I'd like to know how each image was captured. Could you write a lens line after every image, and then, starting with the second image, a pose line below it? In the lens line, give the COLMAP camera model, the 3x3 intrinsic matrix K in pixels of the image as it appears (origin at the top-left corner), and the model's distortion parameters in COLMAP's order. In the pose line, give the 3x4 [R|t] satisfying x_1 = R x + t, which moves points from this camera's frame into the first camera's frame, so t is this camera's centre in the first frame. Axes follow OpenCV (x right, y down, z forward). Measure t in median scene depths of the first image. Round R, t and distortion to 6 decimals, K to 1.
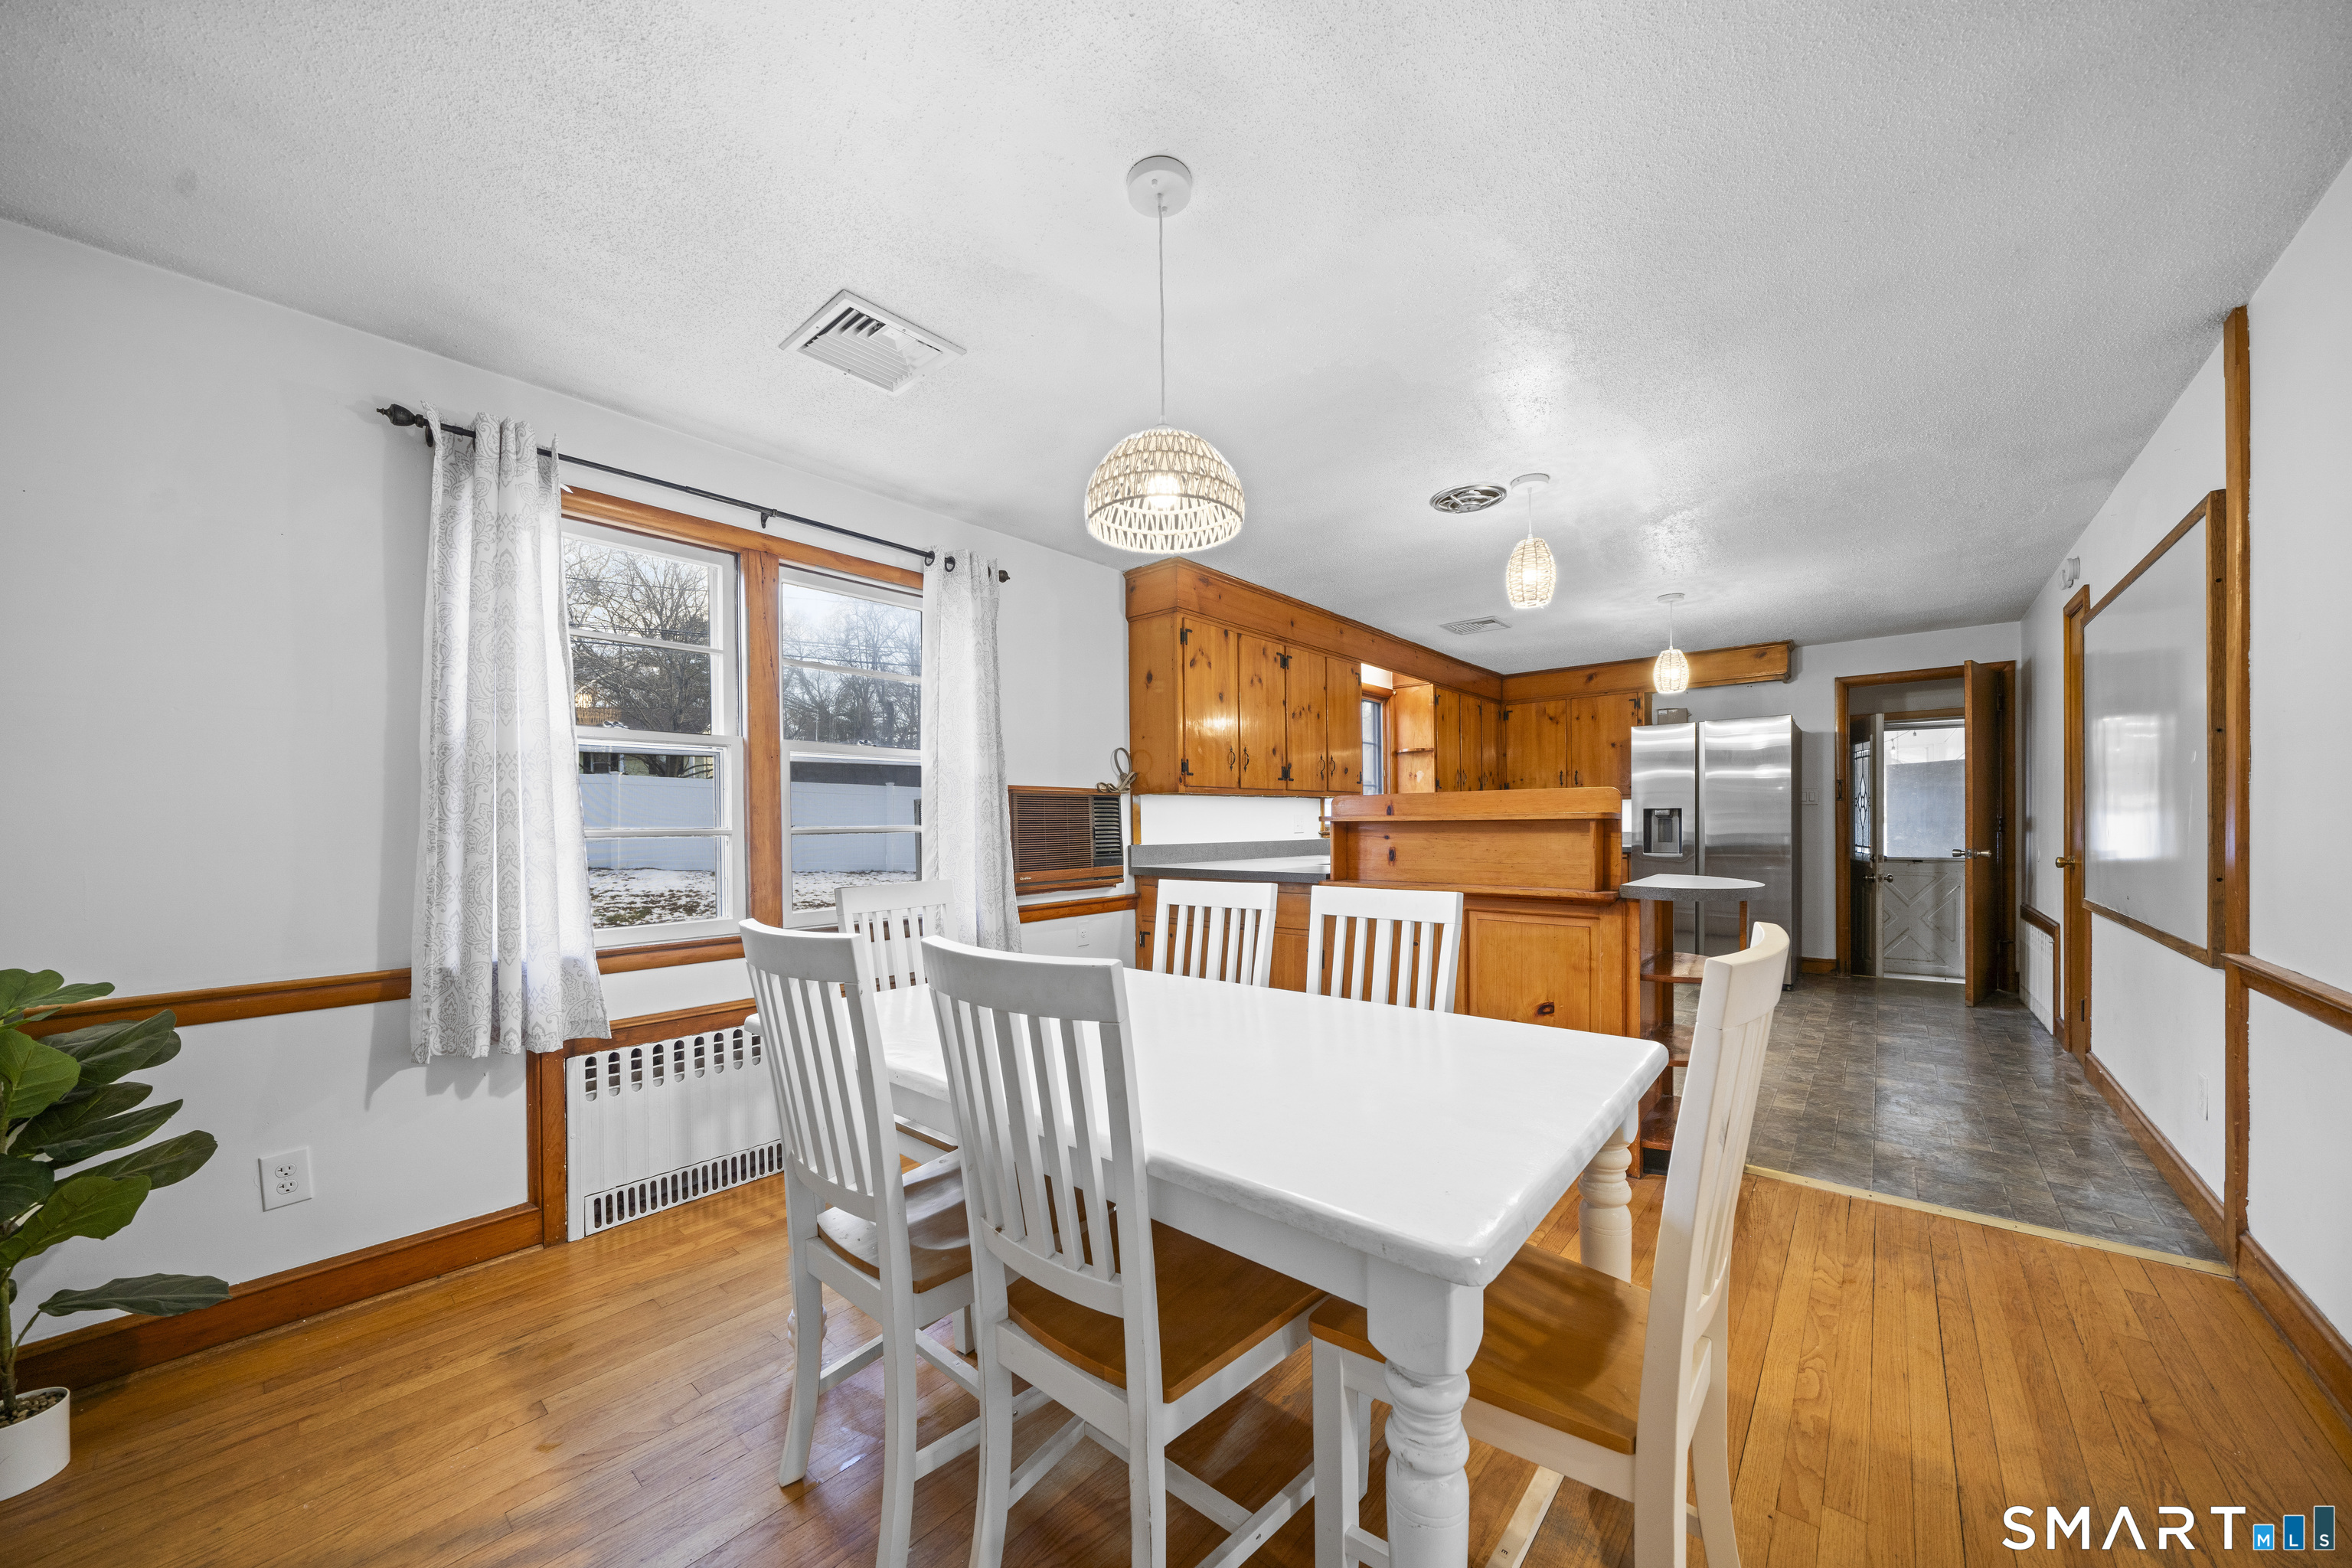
lens RADIAL K [[810.4, 0, 1160.1], [0, 810.4, 823.3], [0, 0, 1]] dist [-0.005973, 0.000157]
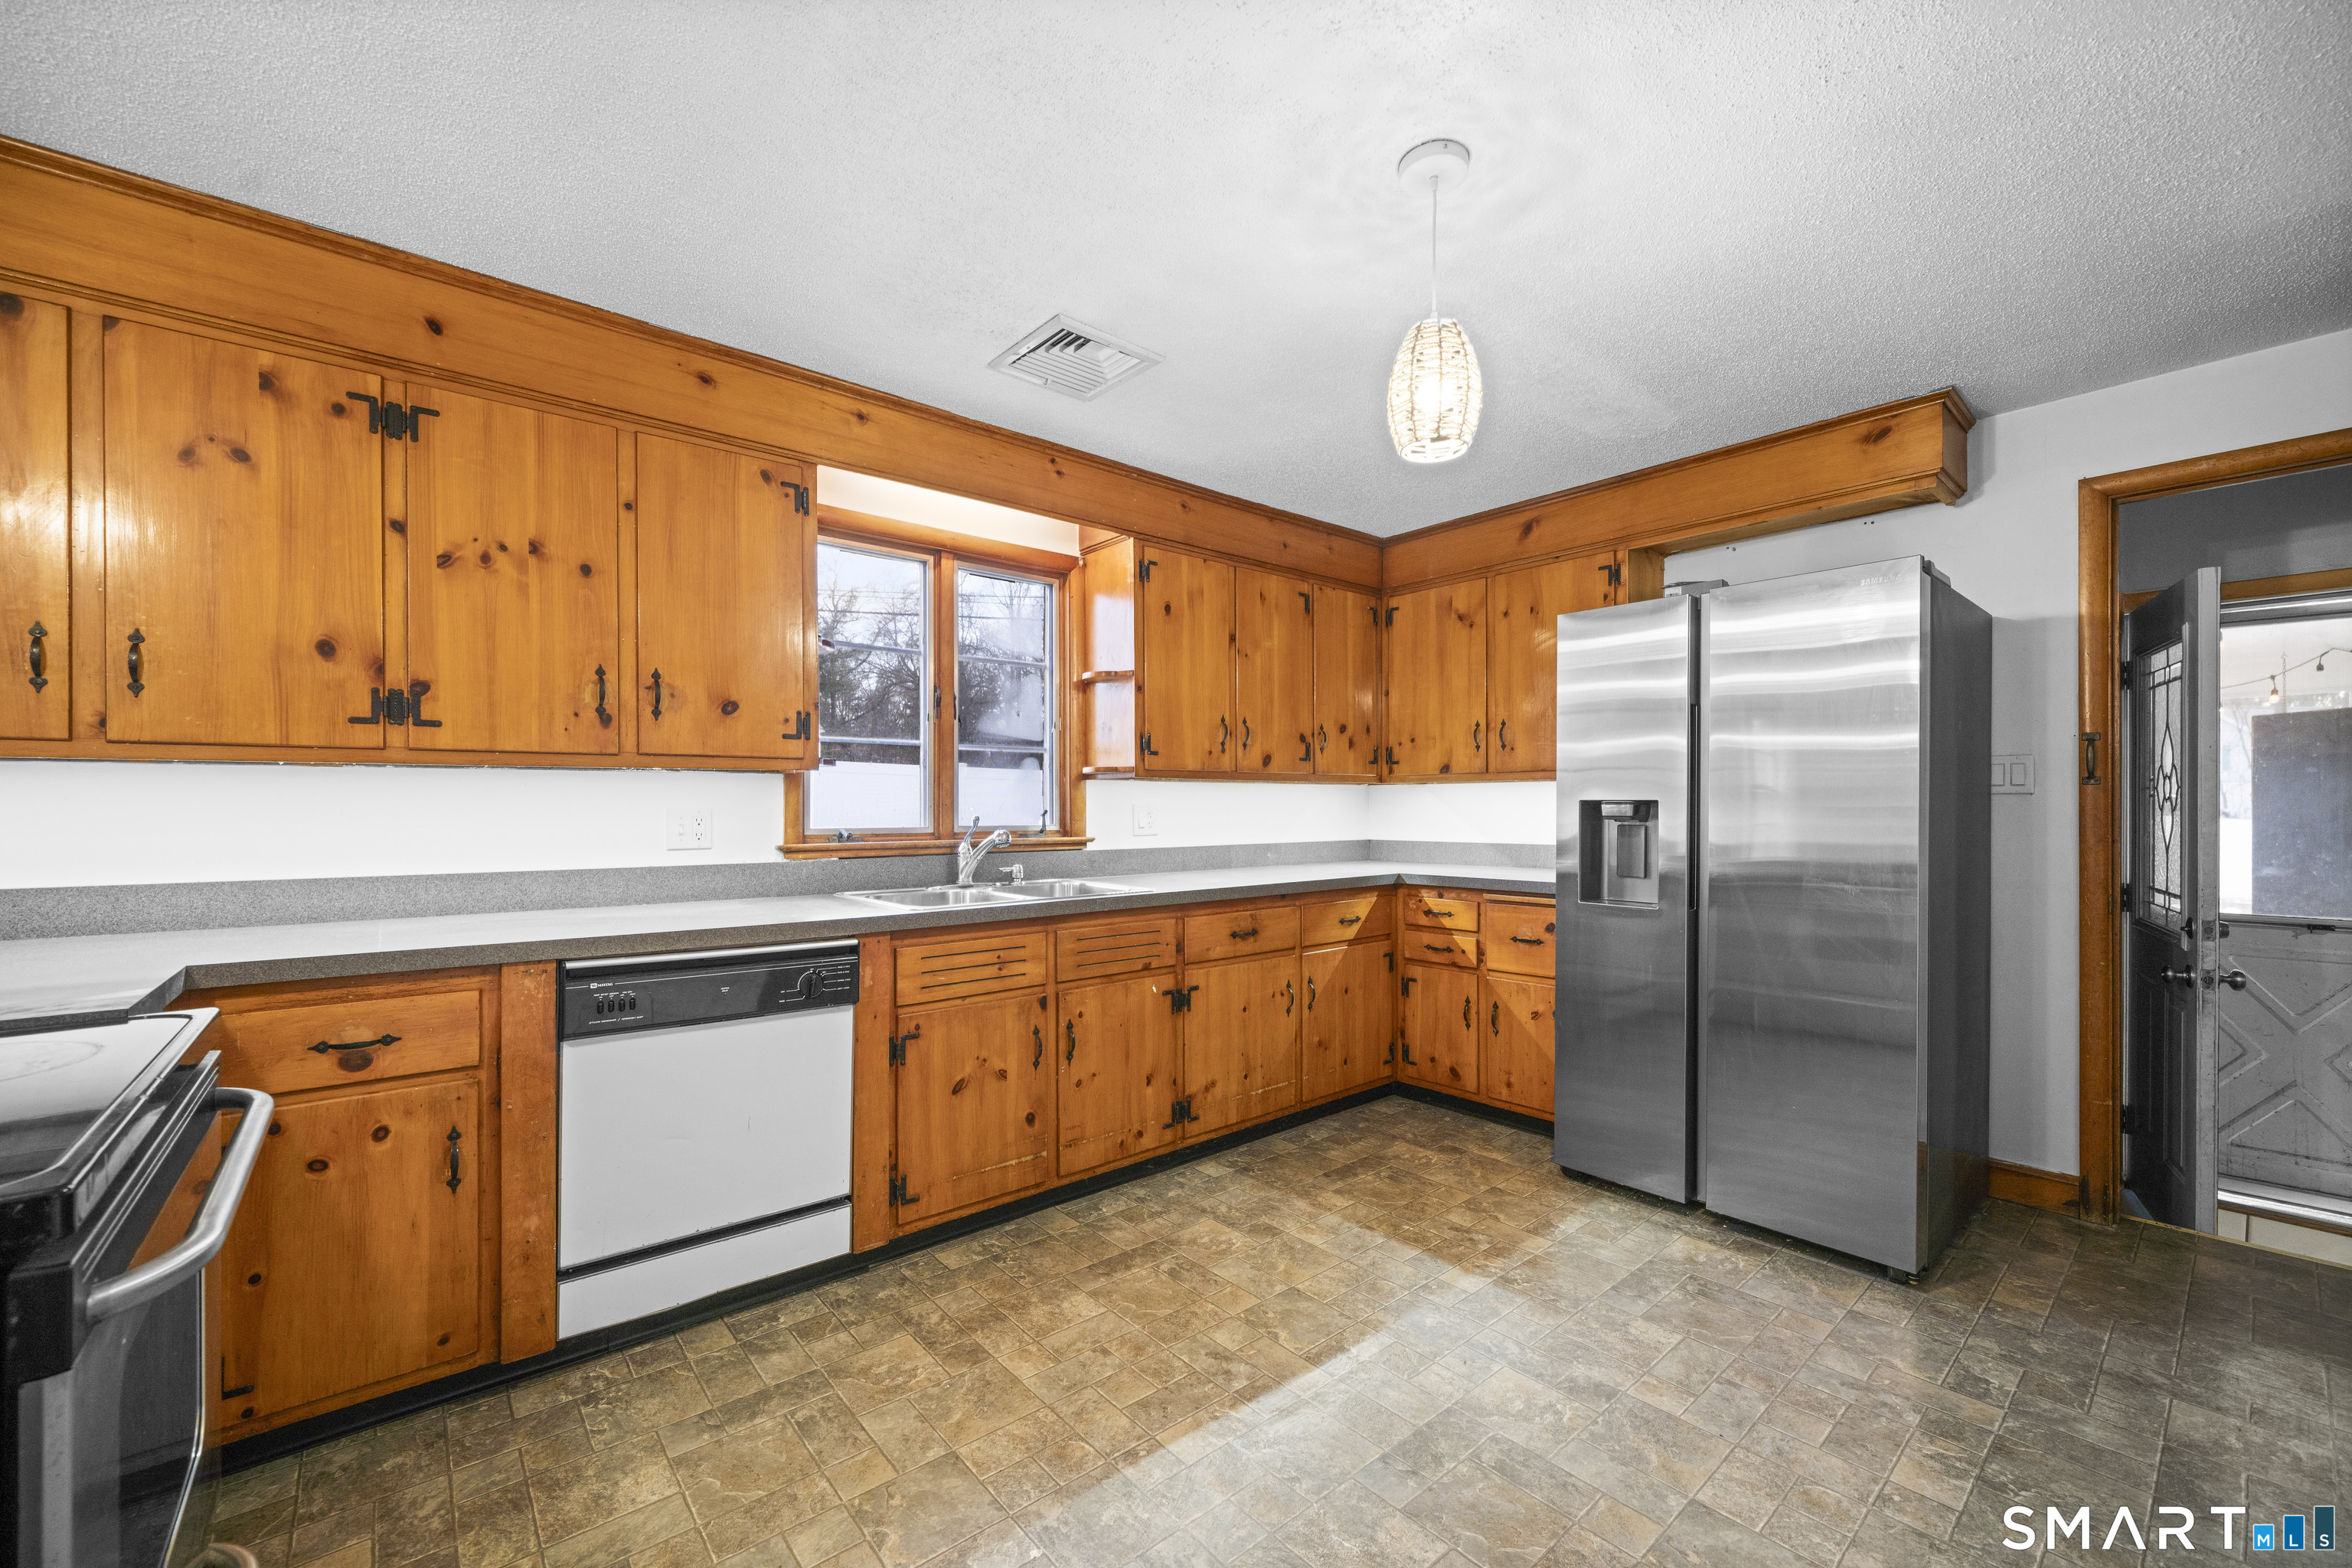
lens RADIAL K [[964.0, 0, 1159.4], [0, 964.0, 803.6], [0, 0, 1]] dist [0.001877, -0.001311]
pose [[0.989810, 0.007157, -0.142211, 0.442866], [-0.008357, 0.999934, -0.007840, -0.010544], [0.142146, 0.008949, 0.989805, 0.448110]]
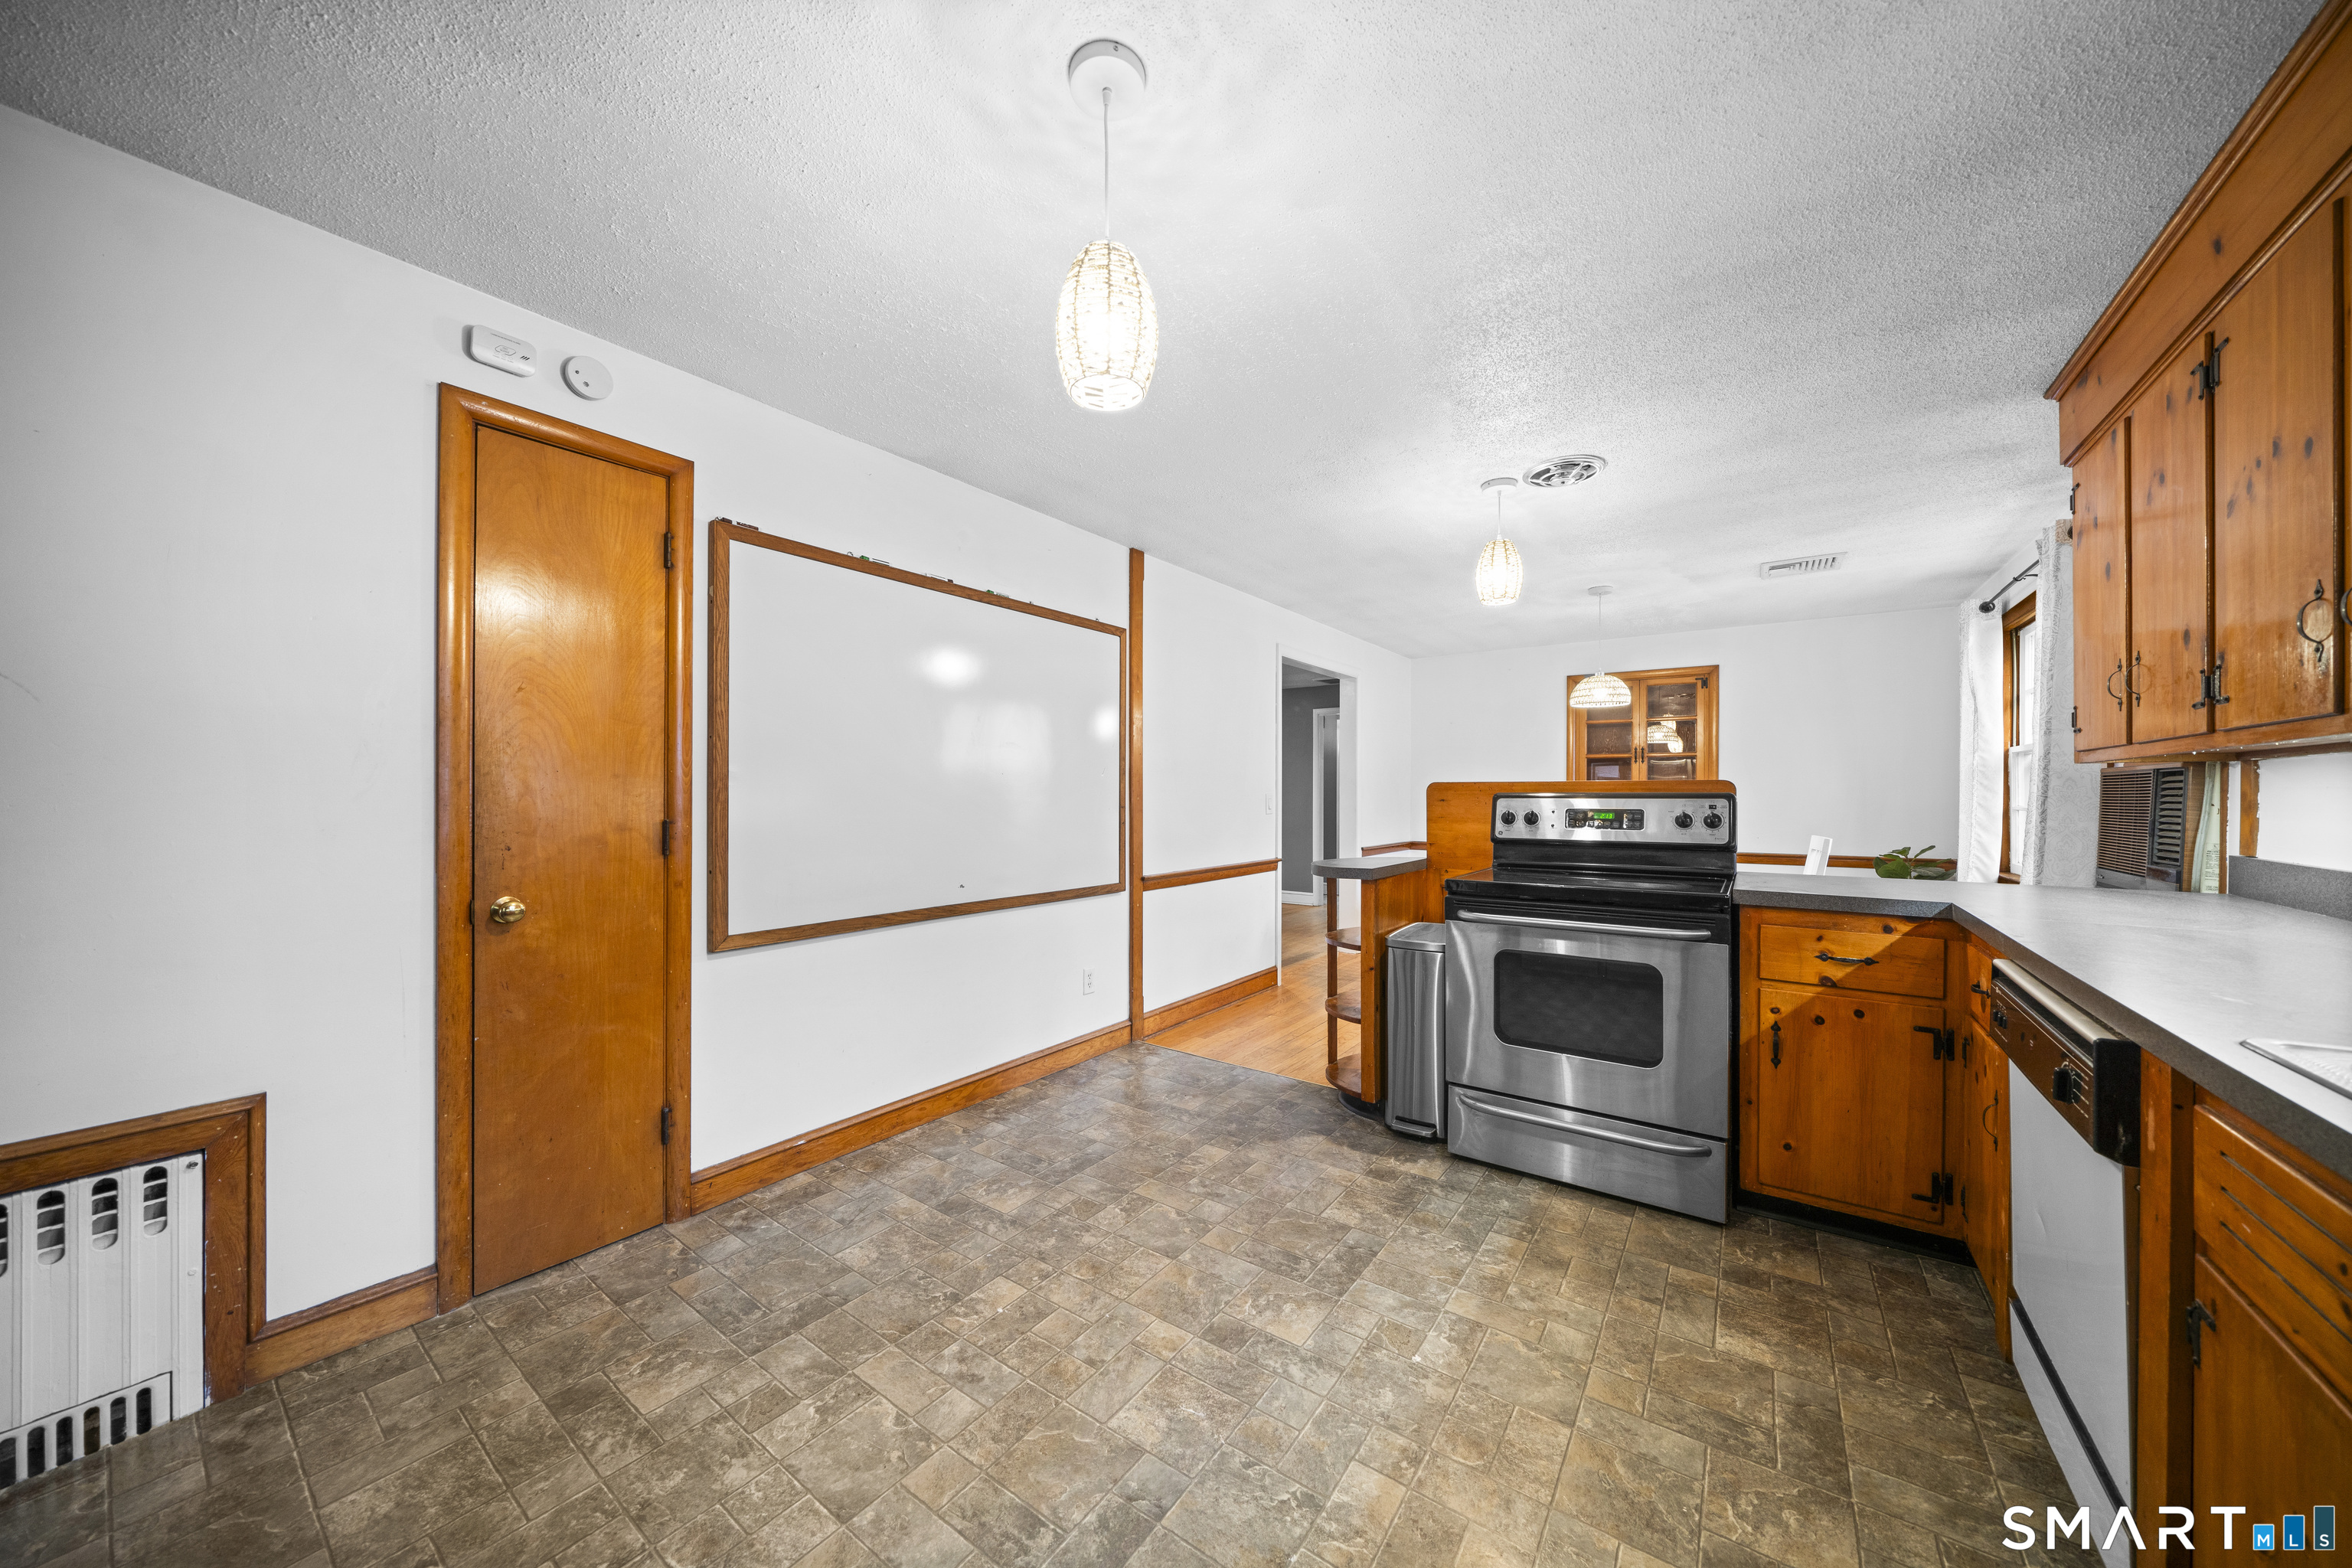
lens RADIAL K [[810.4, 0, 1169.7], [0, 810.4, 792.4], [0, 0, 1]] dist [-0.005973, 0.000157]
pose [[-0.994508, 0.008176, -0.104345, 0.490819], [0.007930, 0.999965, 0.002772, -0.014443], [0.104364, 0.001930, -0.994537, 0.986205]]
